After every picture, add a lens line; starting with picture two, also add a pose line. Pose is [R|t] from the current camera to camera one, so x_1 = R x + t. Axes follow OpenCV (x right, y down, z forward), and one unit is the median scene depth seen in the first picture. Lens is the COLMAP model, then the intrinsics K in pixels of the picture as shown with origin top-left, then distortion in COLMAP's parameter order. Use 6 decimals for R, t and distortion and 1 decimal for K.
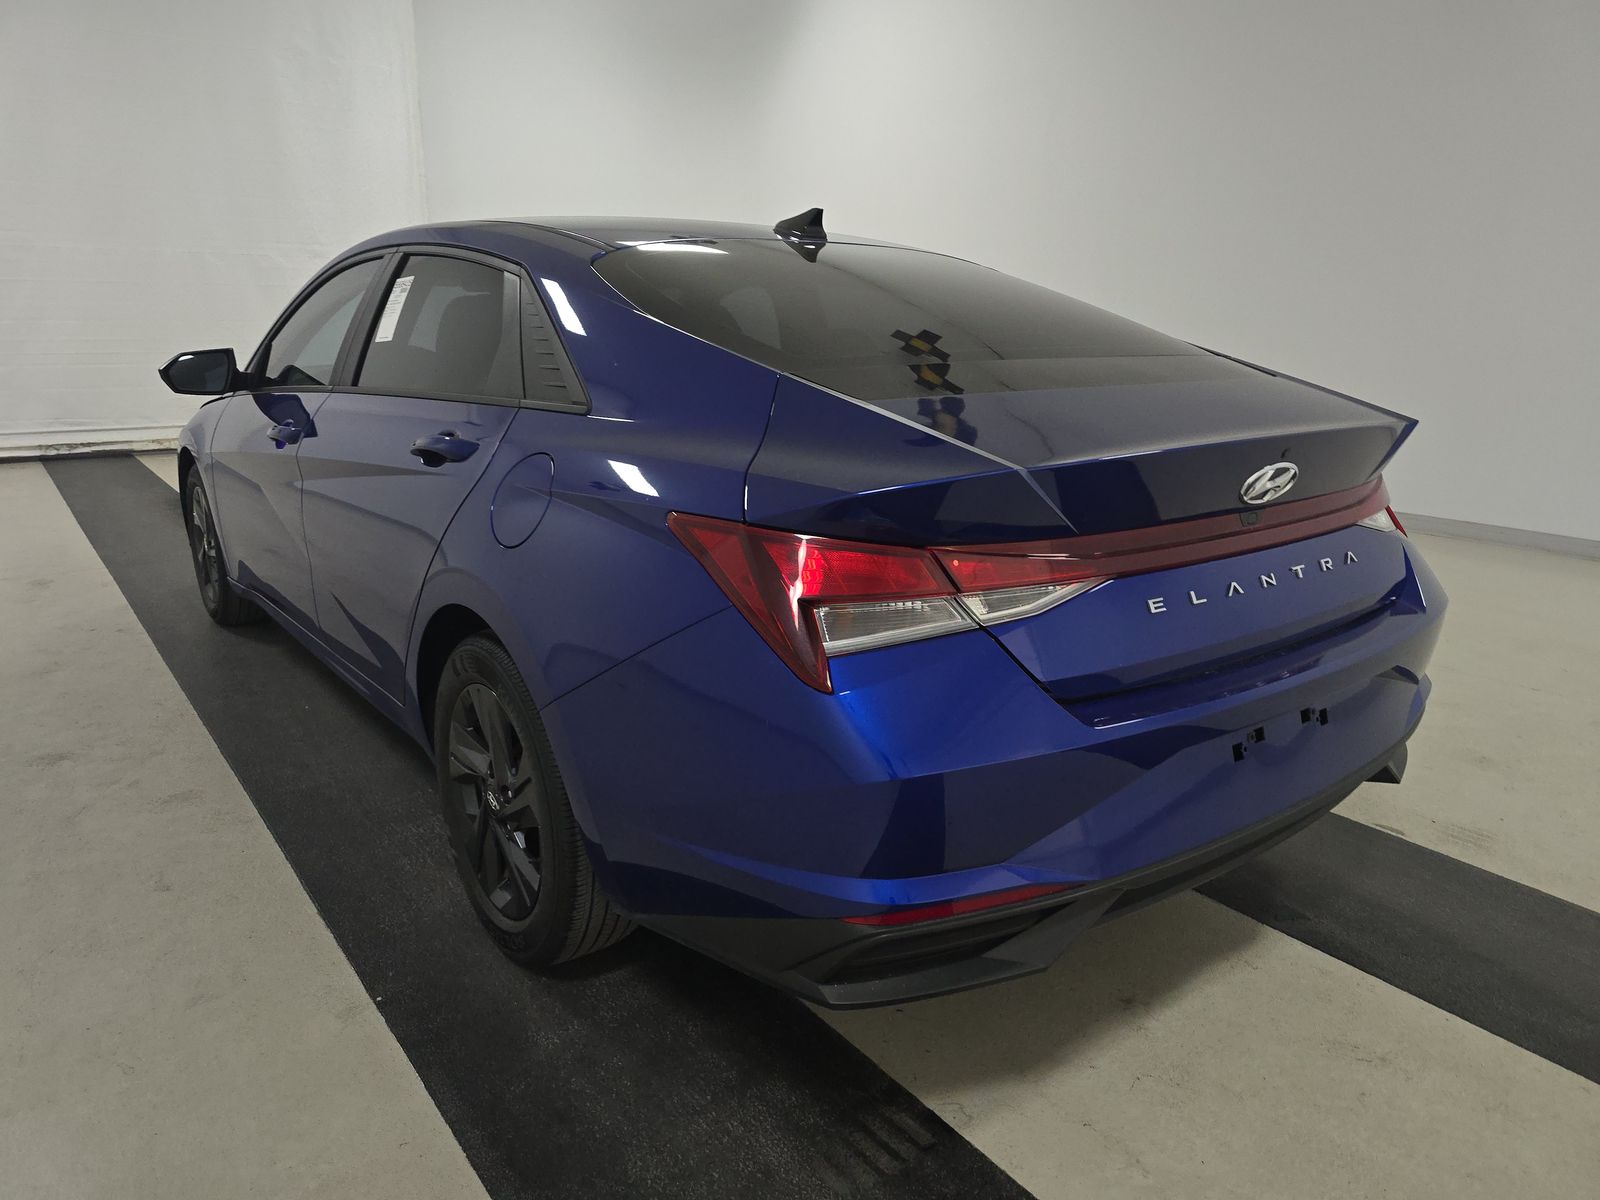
lens RADIAL K [[1080.8, 0, 804.2], [0, 1080.8, 604.4], [0, 0, 1]] dist [-0.004103, -0.005414]
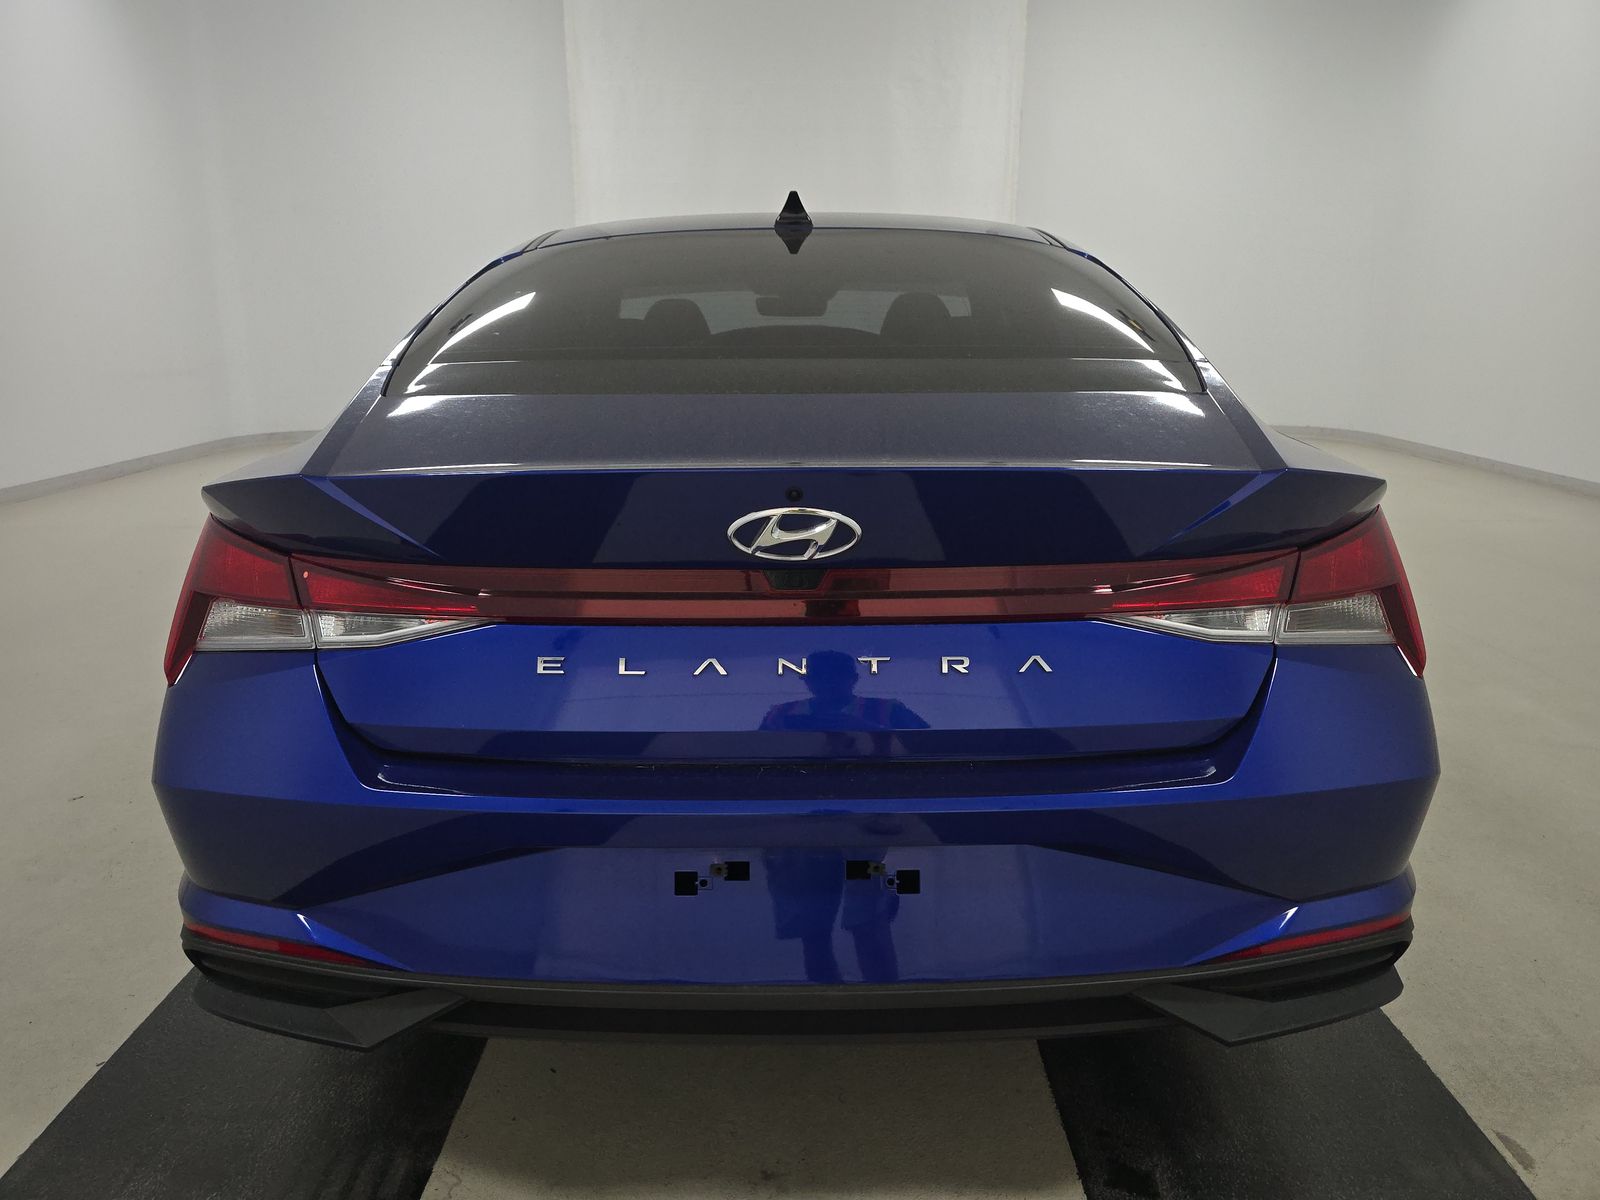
lens RADIAL K [[1080.8, 0, 809.2], [0, 1080.8, 592.9], [0, 0, 1]] dist [-0.004103, -0.005414]
pose [[0.790866, 0.135267, -0.596853, 0.947581], [-0.142840, 0.989130, 0.034898, -0.107463], [0.595086, 0.057655, 0.801591, 0.473763]]
